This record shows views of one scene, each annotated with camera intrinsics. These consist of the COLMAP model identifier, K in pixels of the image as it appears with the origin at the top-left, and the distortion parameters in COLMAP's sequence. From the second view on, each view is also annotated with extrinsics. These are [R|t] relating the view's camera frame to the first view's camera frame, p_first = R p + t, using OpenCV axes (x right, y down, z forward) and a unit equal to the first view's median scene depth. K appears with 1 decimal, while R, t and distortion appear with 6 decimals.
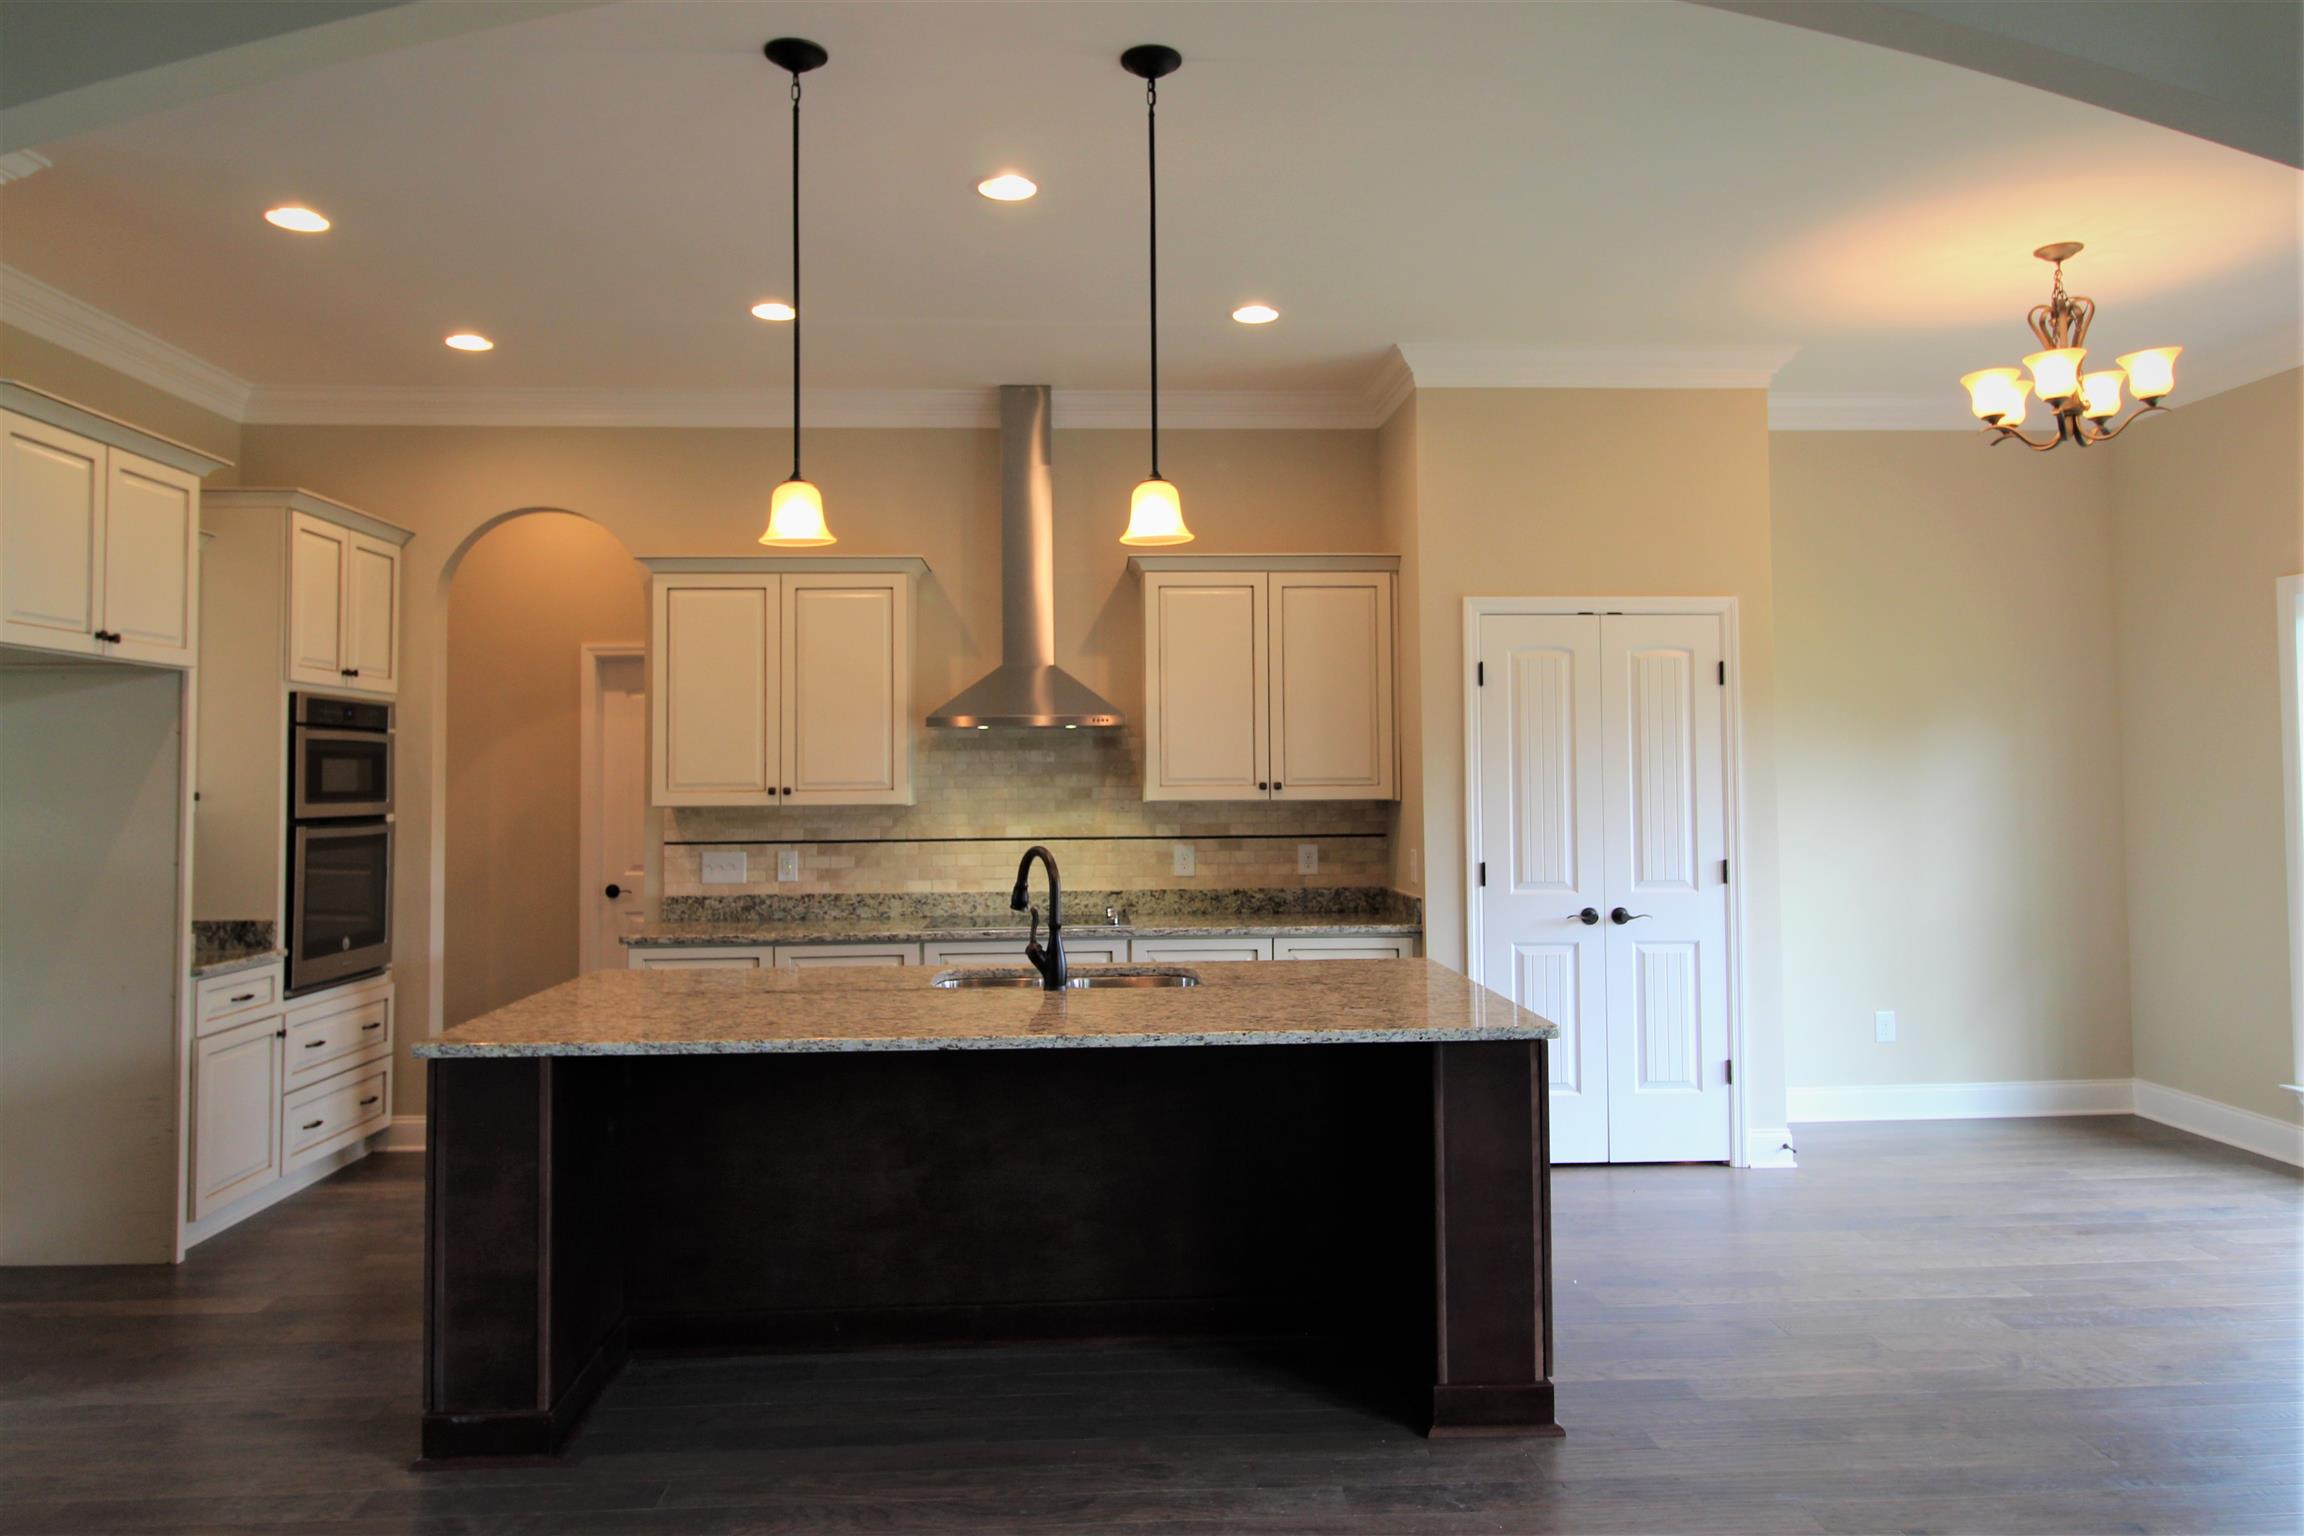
lens RADIAL K [[1573.8, 0, 1154.7], [0, 1573.8, 717.4], [0, 0, 1]] dist [-0.002206, -0.001195]
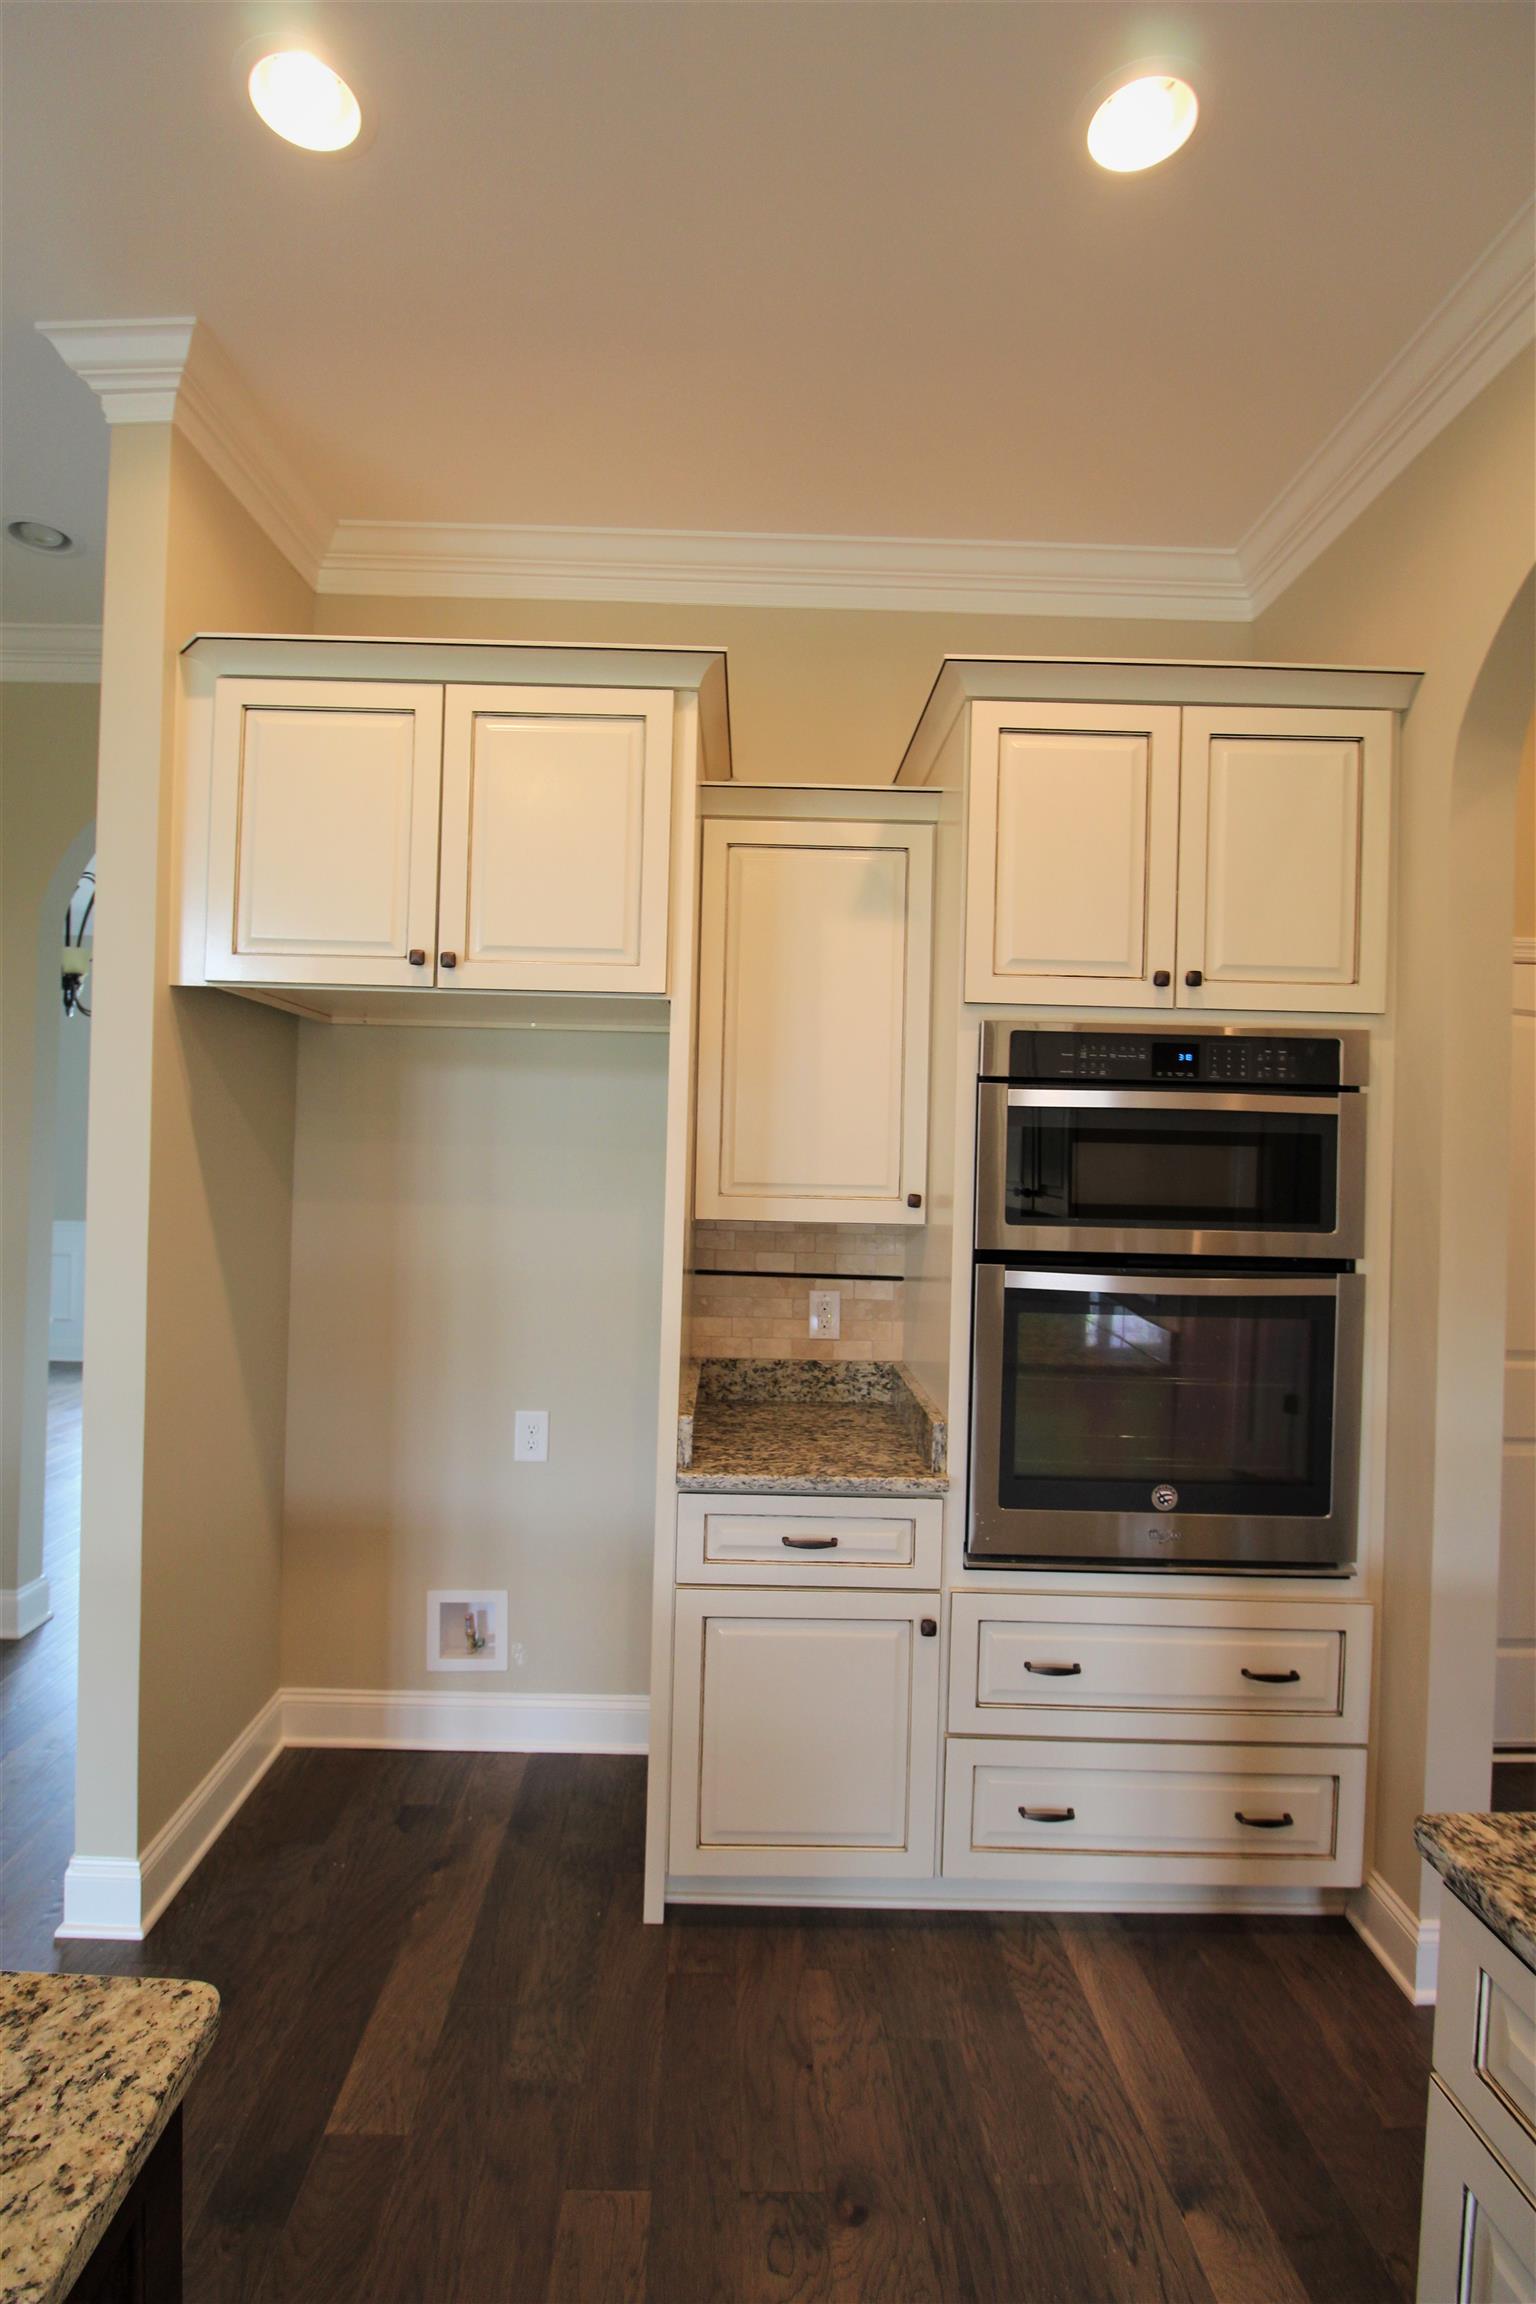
lens RADIAL K [[1070.9, 0, 730.5], [0, 1070.9, 1143.3], [0, 0, 1]] dist [-0.001336, -0.011902]
pose [[-0.044611, -0.003149, -0.998999, -0.141196], [0.014471, 0.999888, -0.003798, 0.023430], [0.998900, -0.014626, -0.044560, 0.805547]]
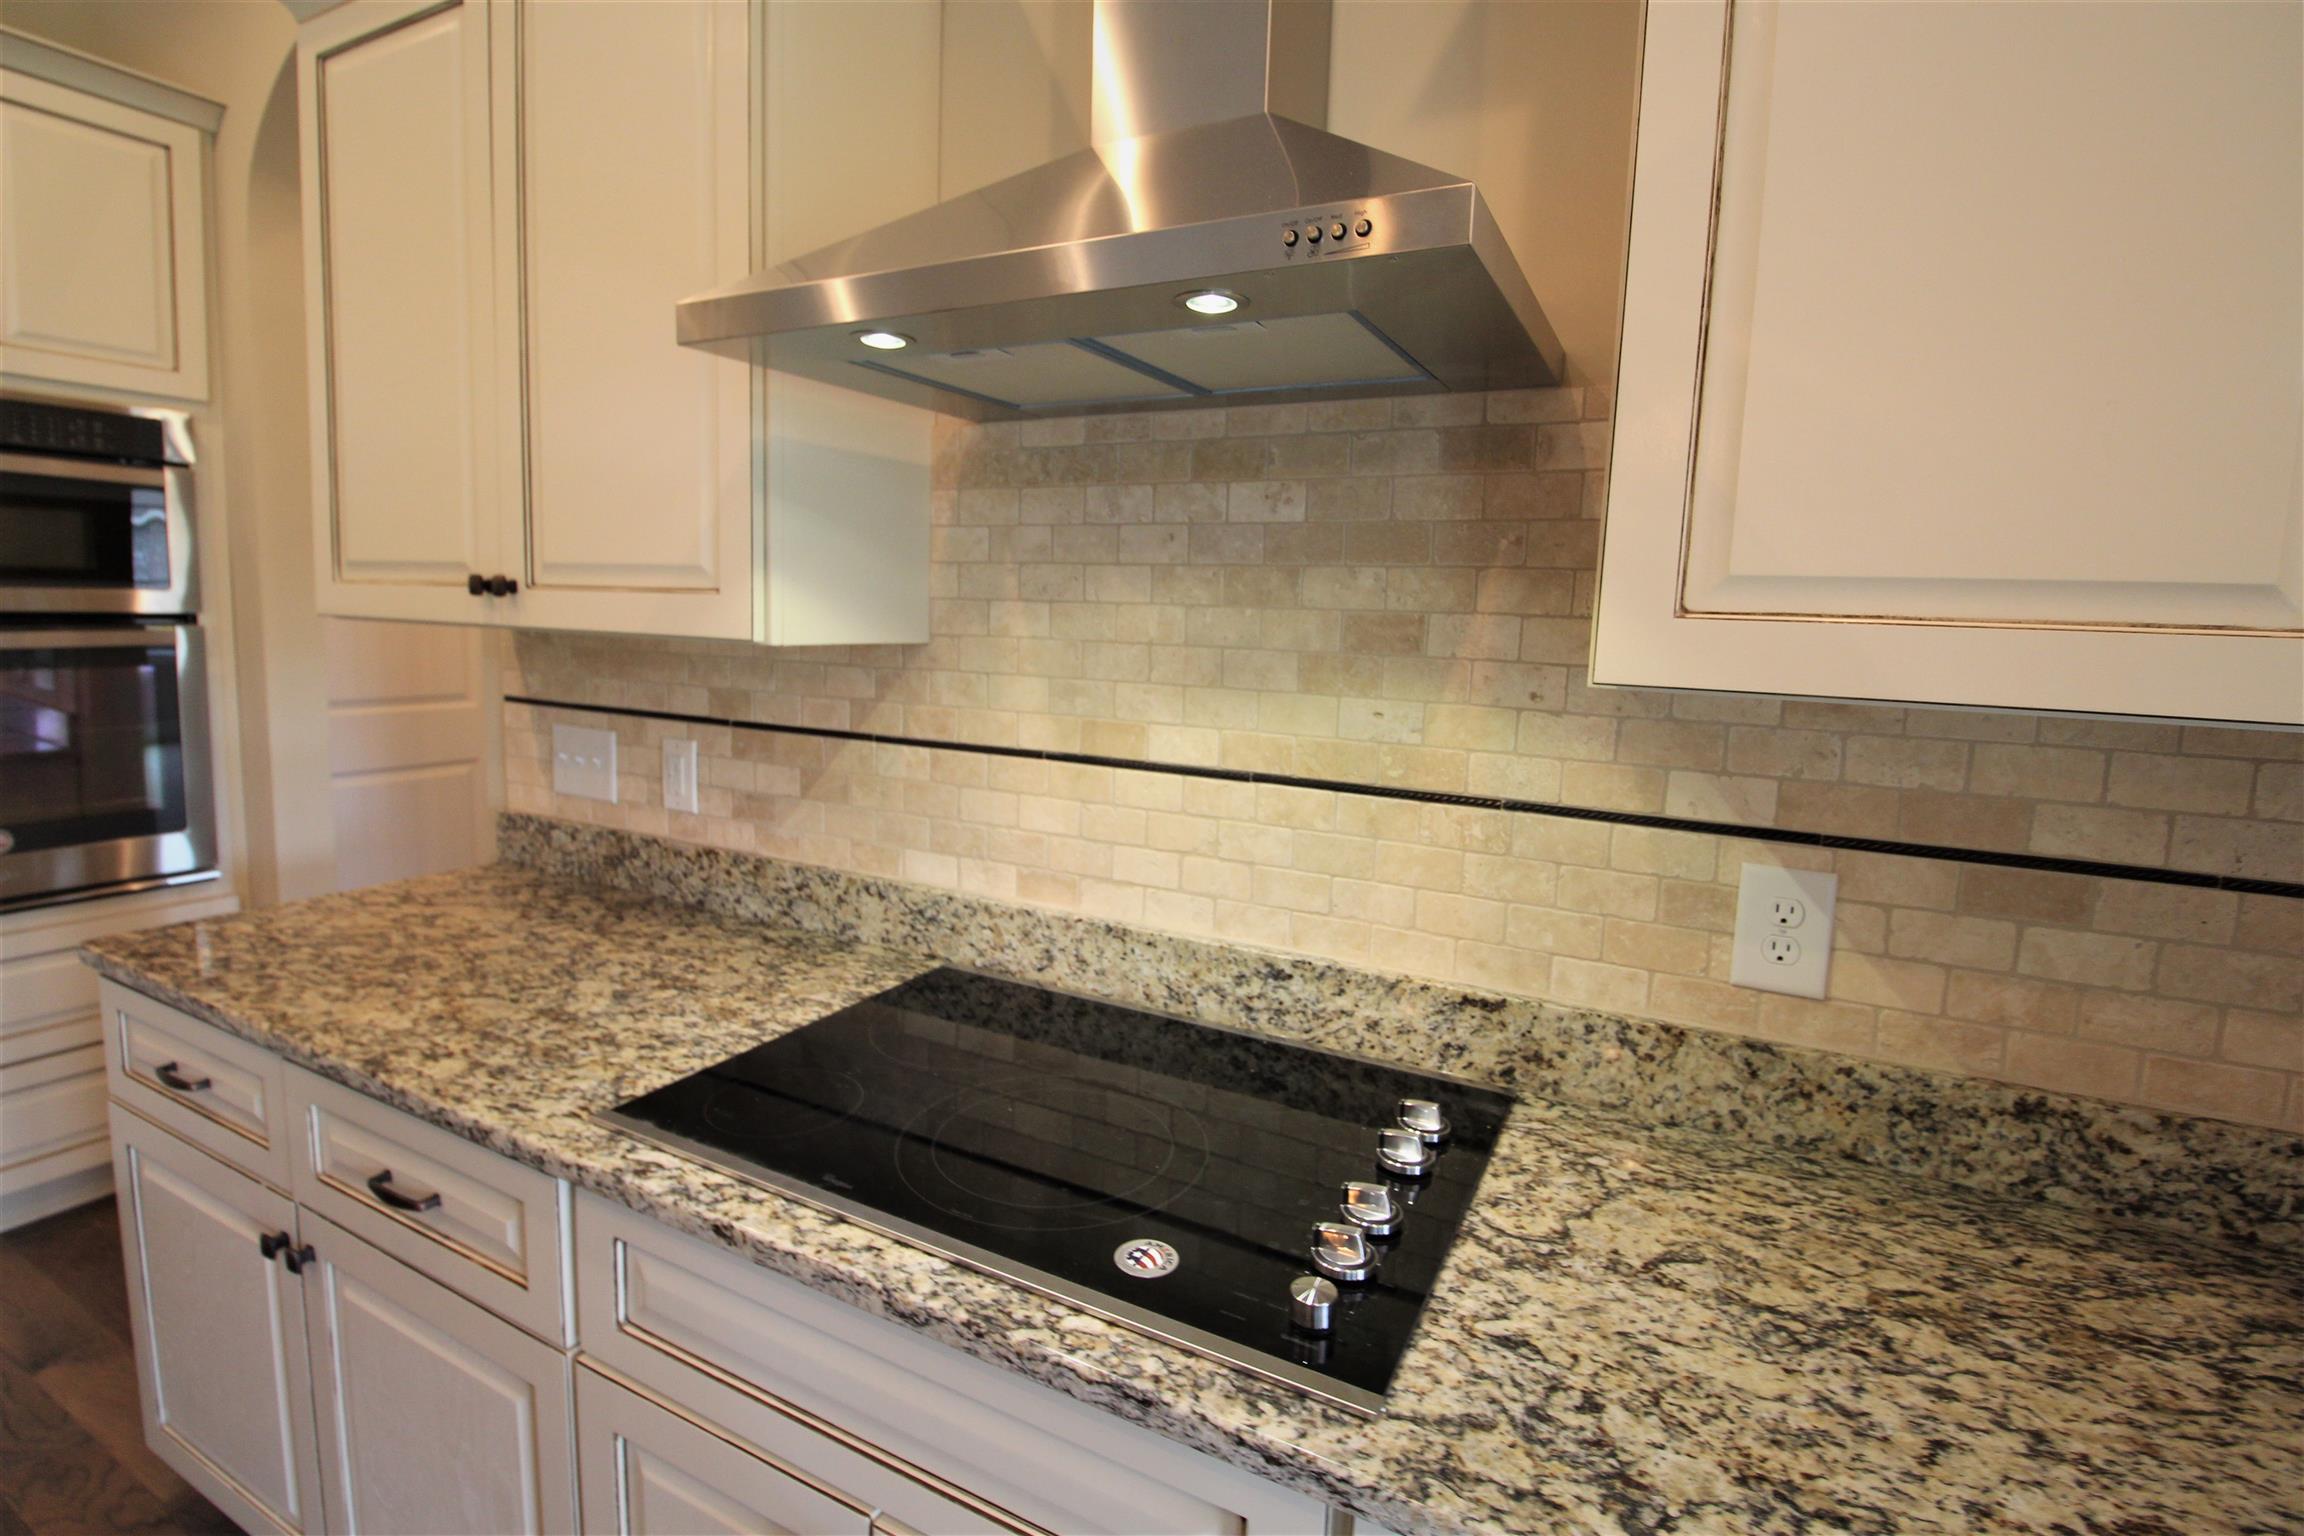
lens RADIAL K [[1070.9, 0, 1154.9], [0, 1070.9, 733.7], [0, 0, 1]] dist [-0.001336, -0.011902]
pose [[0.861591, 0.094461, -0.498737, 0.015057], [-0.021134, 0.988356, 0.150685, 0.038530], [0.507163, -0.119288, 0.853555, 0.825994]]
